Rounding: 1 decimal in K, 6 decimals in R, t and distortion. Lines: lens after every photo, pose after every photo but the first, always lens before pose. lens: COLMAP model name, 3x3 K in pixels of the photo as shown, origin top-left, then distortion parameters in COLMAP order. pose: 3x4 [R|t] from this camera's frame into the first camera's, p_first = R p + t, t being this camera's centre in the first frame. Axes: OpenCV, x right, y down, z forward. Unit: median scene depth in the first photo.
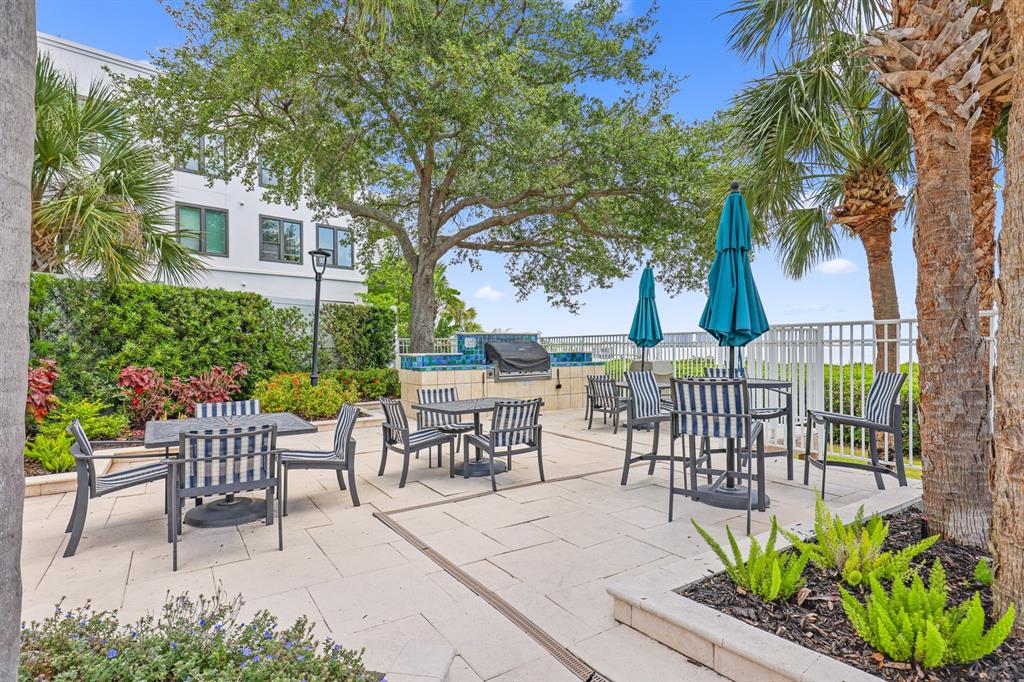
lens RADIAL K [[506.5, 0, 518.9], [0, 506.5, 343.2], [0, 0, 1]] dist [-0.001634, -0.000408]
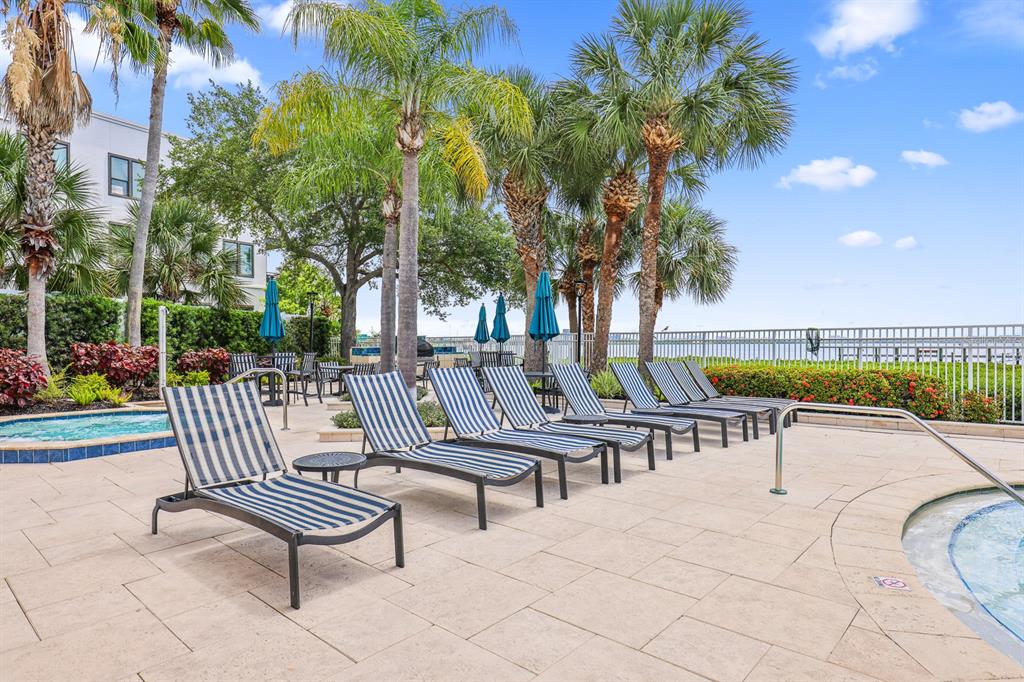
lens RADIAL K [[554.4, 0, 503.8], [0, 554.4, 336.0], [0, 0, 1]] dist [0.000422, -0.000517]
pose [[0.972839, 0.004967, 0.231431, -0.126941], [-0.003172, 0.999962, -0.008128, -0.003270], [-0.231462, 0.007173, 0.972817, -0.828909]]
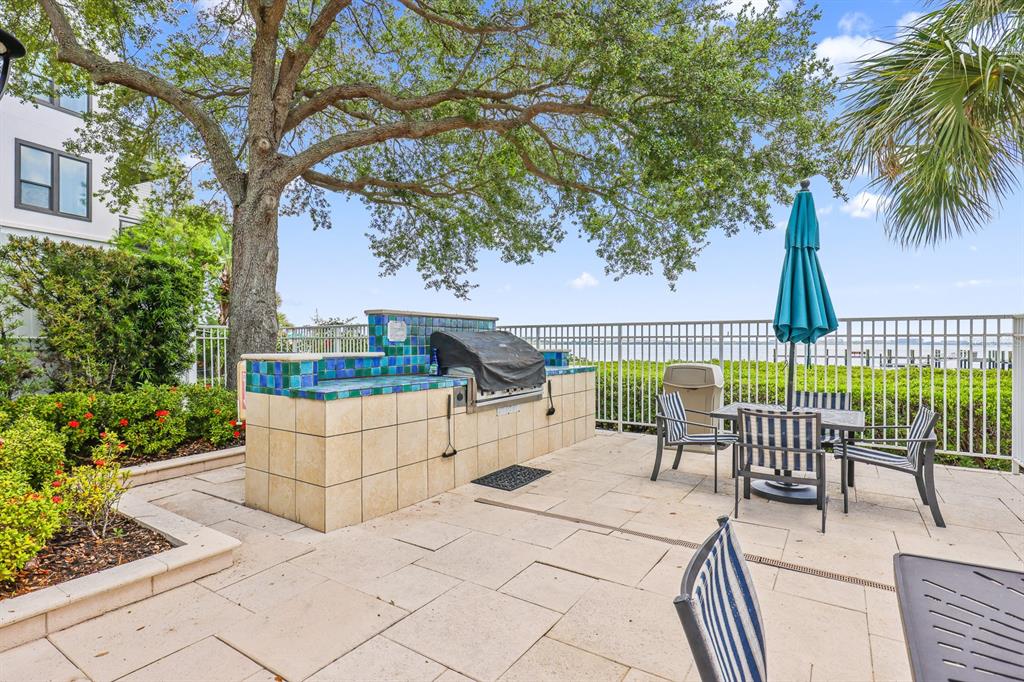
lens RADIAL K [[506.5, 0, 521.4], [0, 506.5, 337.2], [0, 0, 1]] dist [-0.001634, -0.000408]
pose [[0.921740, 0.012978, 0.387591, -0.144239], [-0.010230, 0.999906, -0.009152, 0.006361], [-0.387674, 0.004470, 0.921786, 0.411690]]
